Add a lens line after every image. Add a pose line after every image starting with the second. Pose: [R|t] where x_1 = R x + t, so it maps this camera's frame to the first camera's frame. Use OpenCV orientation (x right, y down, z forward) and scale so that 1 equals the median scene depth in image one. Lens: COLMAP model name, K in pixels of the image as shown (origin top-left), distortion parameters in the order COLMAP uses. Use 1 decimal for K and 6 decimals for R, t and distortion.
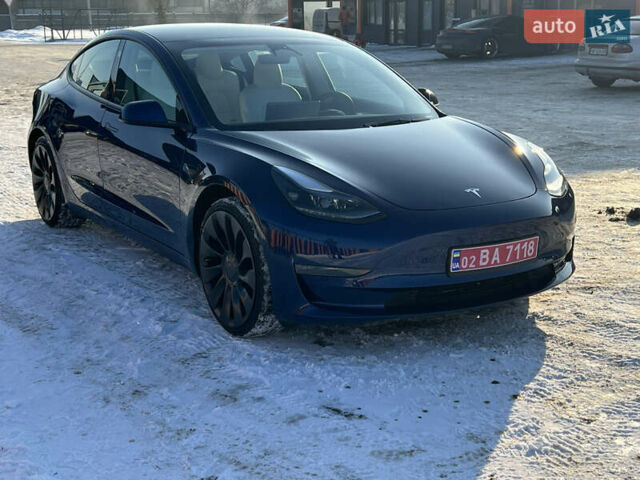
lens RADIAL K [[934.6, 0, 320.0], [0, 934.6, 240.0], [0, 0, 1]] dist [0.200771, -0.690279]
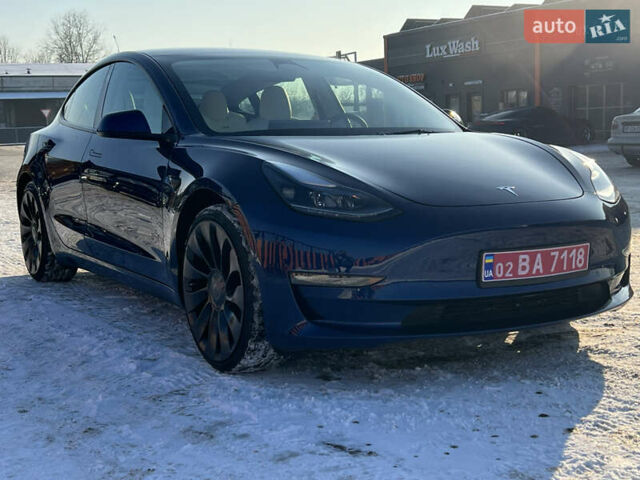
lens RADIAL K [[934.6, 0, 320.0], [0, 934.6, 240.0], [0, 0, 1]] dist [0.200771, -0.690279]
pose [[0.999306, -0.014743, -0.034207, 0.026694], [0.010819, 0.993628, -0.112187, 0.085530], [0.035644, 0.111739, 0.993098, 0.179949]]
